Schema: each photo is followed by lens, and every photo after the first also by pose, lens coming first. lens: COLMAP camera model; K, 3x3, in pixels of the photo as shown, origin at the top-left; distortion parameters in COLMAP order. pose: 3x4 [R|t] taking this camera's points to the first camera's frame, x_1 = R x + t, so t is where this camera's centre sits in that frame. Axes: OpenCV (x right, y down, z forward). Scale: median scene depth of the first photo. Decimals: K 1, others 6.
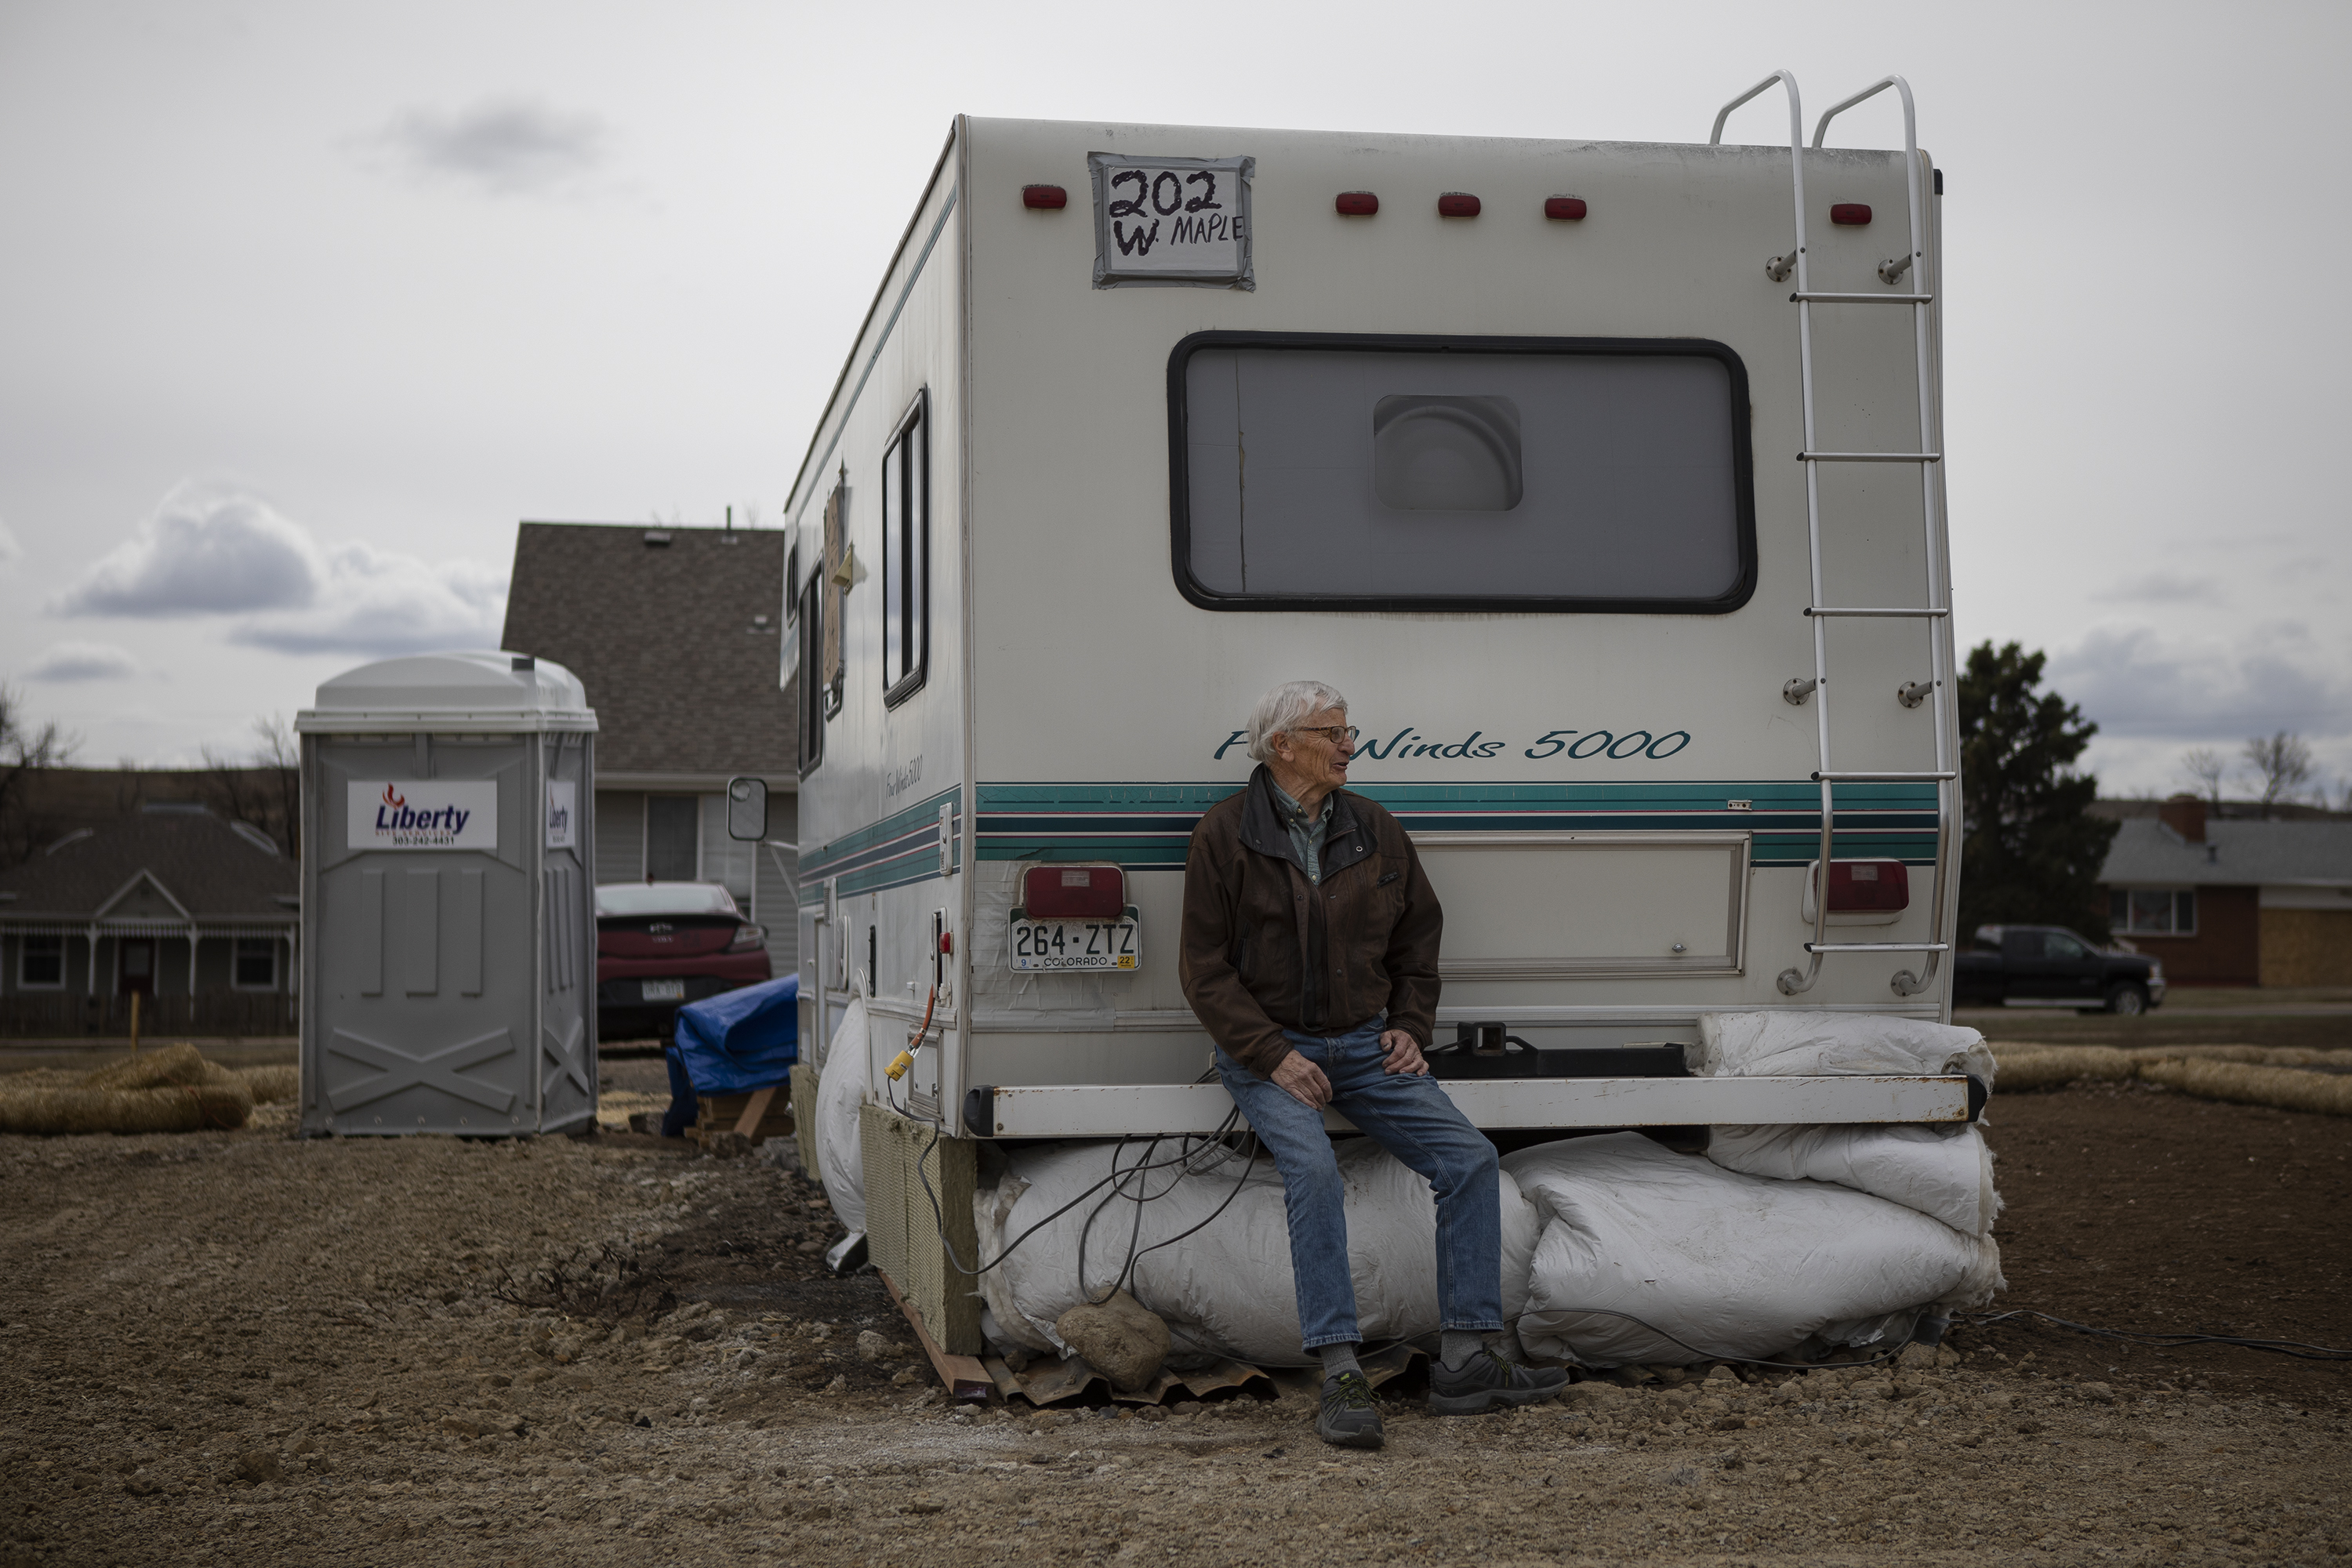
lens RADIAL K [[3663.3, 0, 1181.8], [0, 3663.3, 777.7], [0, 0, 1]] dist [-0.063446, 0.000000]
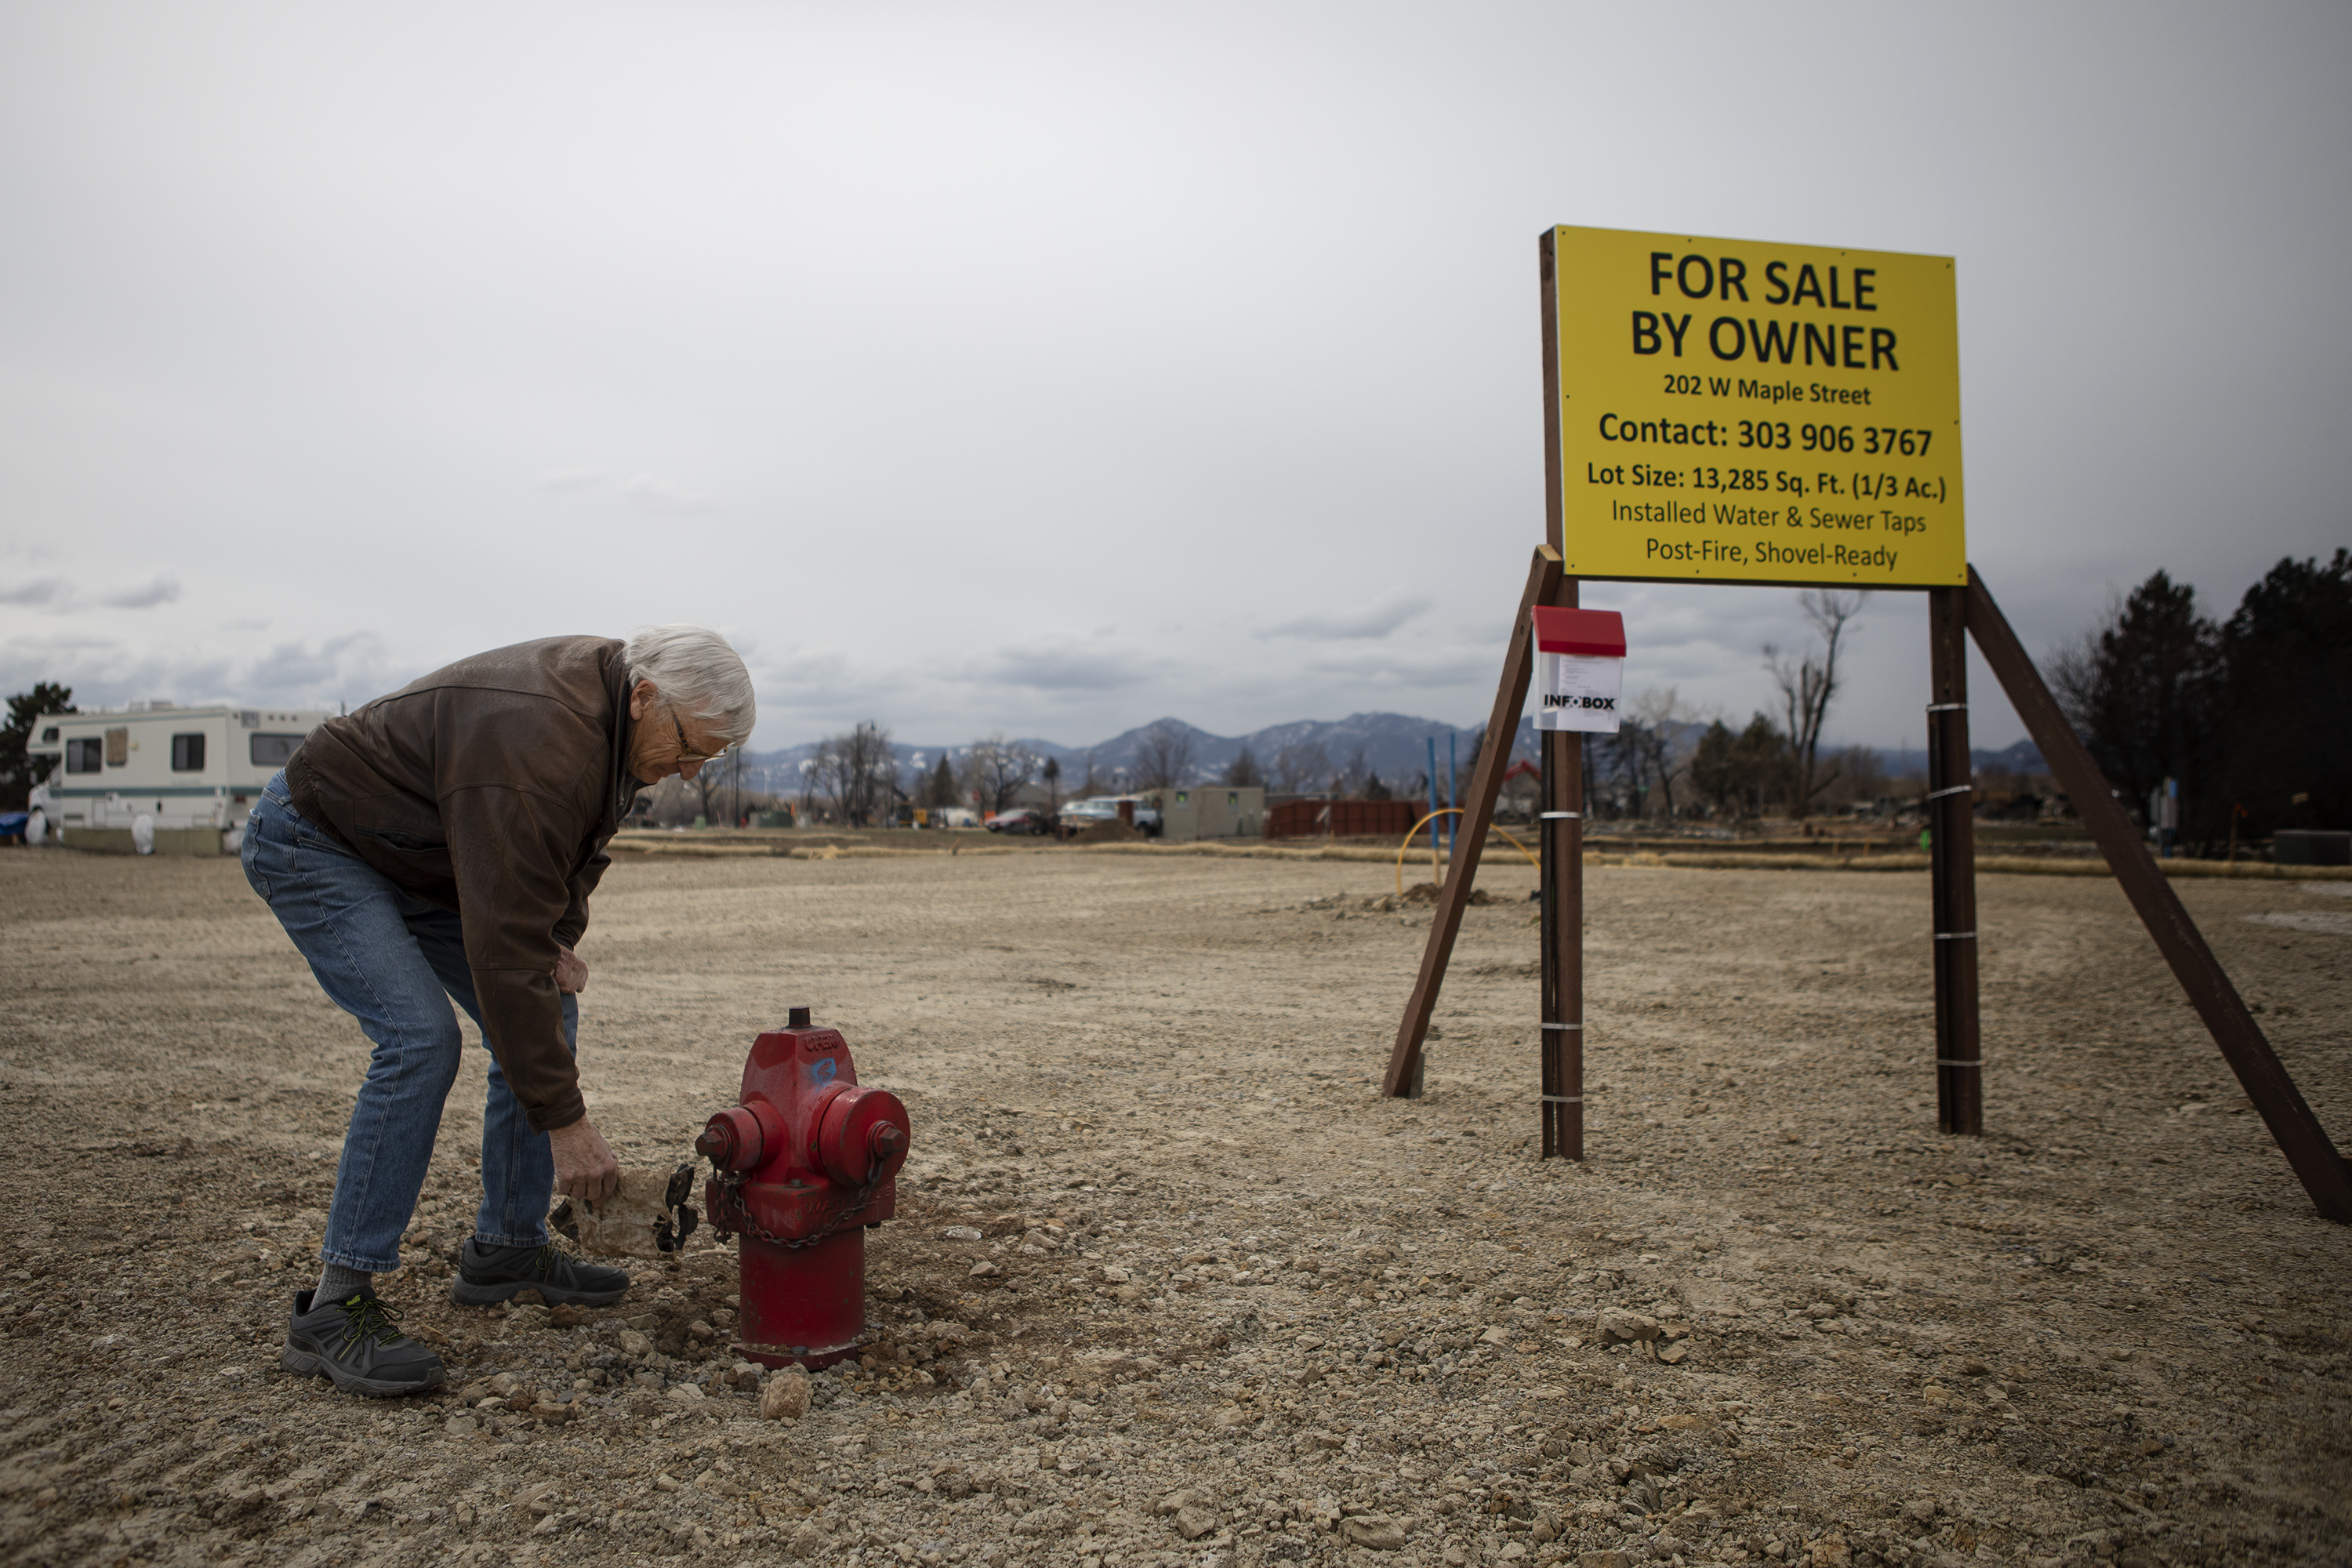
lens RADIAL K [[1932.1, 0, 1157.9], [0, 1932.1, 763.0], [0, 0, 1]] dist [-0.069515, 0.038545]
pose [[0.680372, 0.028392, 0.732317, -1.765746], [-0.041282, 0.999147, -0.000383, -0.134358], [-0.731704, -0.029970, 0.680964, -3.464327]]
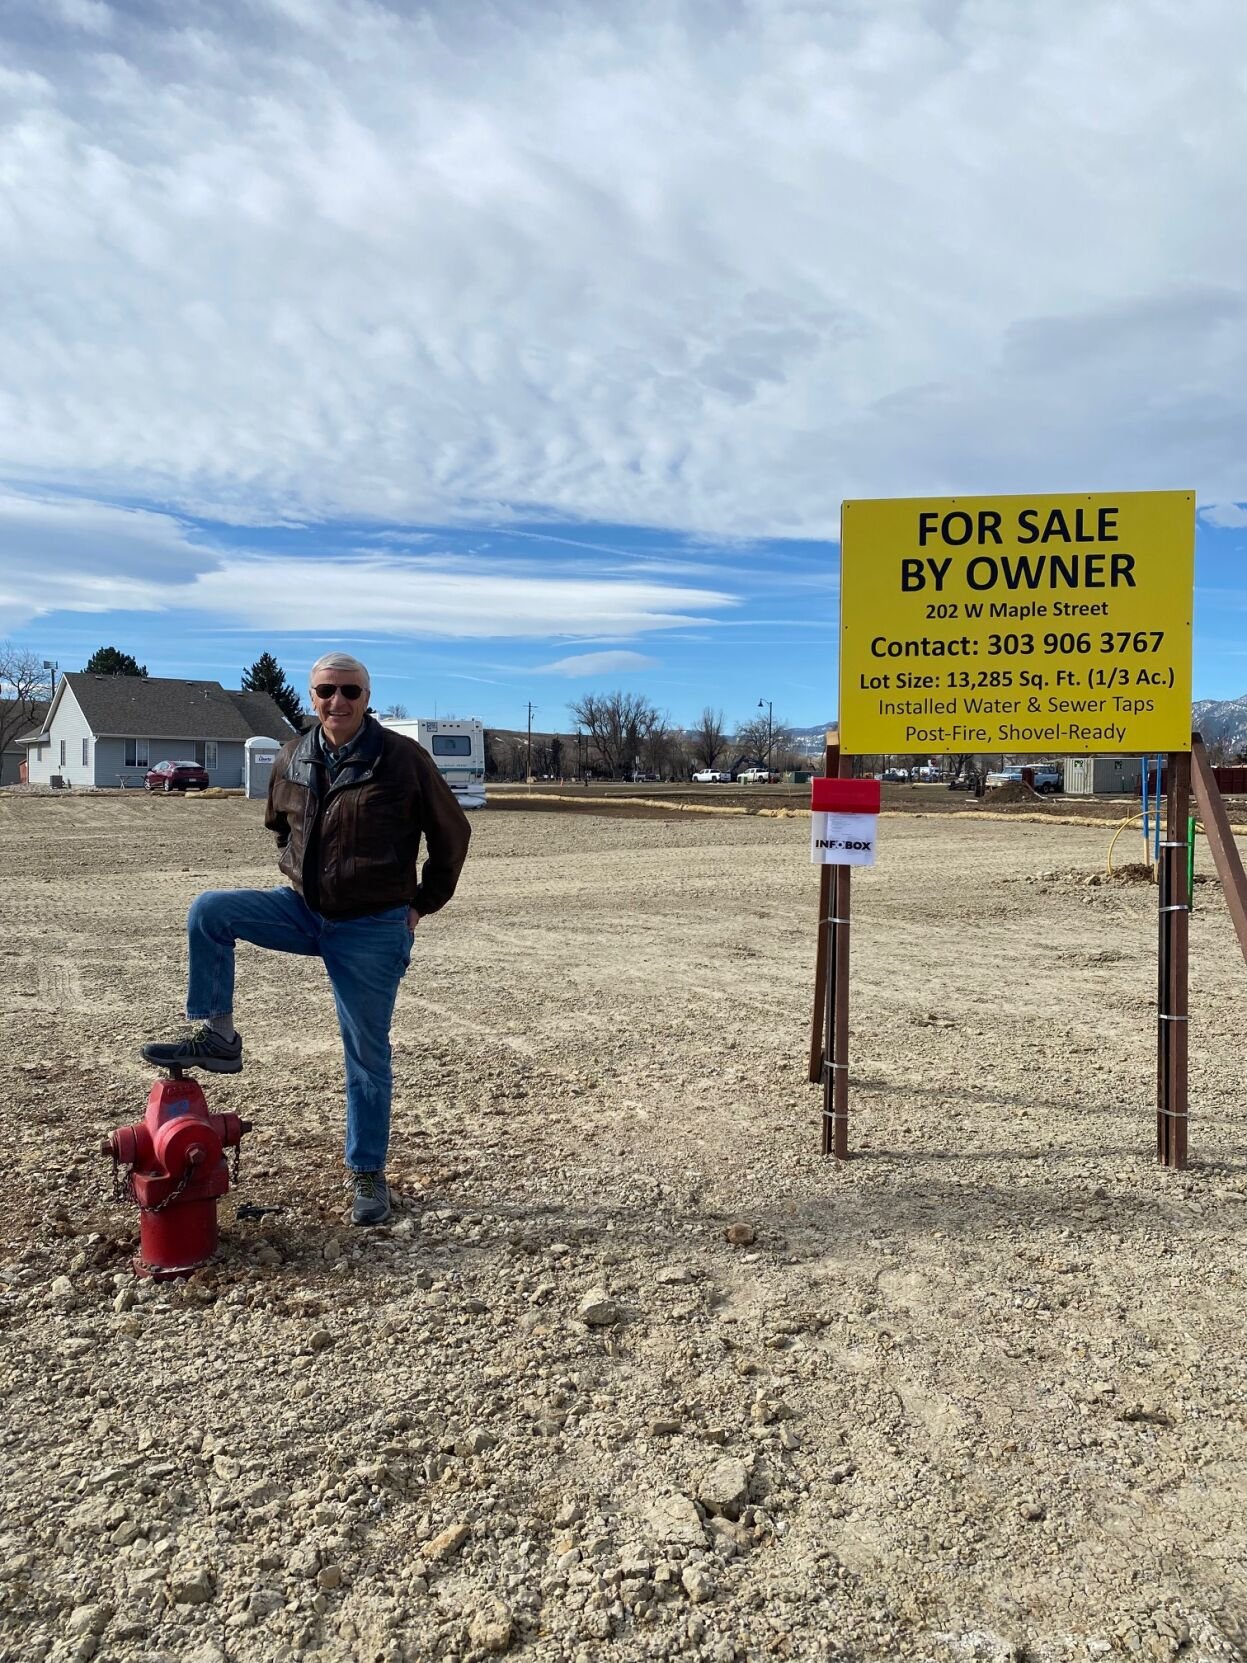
lens RADIAL K [[1290.8, 0, 609.3], [0, 1290.8, 848.0], [0, 0, 1]] dist [0.055526, -0.056914]
pose [[0.891352, -0.015036, 0.453063, -1.595299], [-0.034662, 0.994263, 0.101192, -0.211586], [-0.451985, -0.105901, 0.885717, -3.613766]]
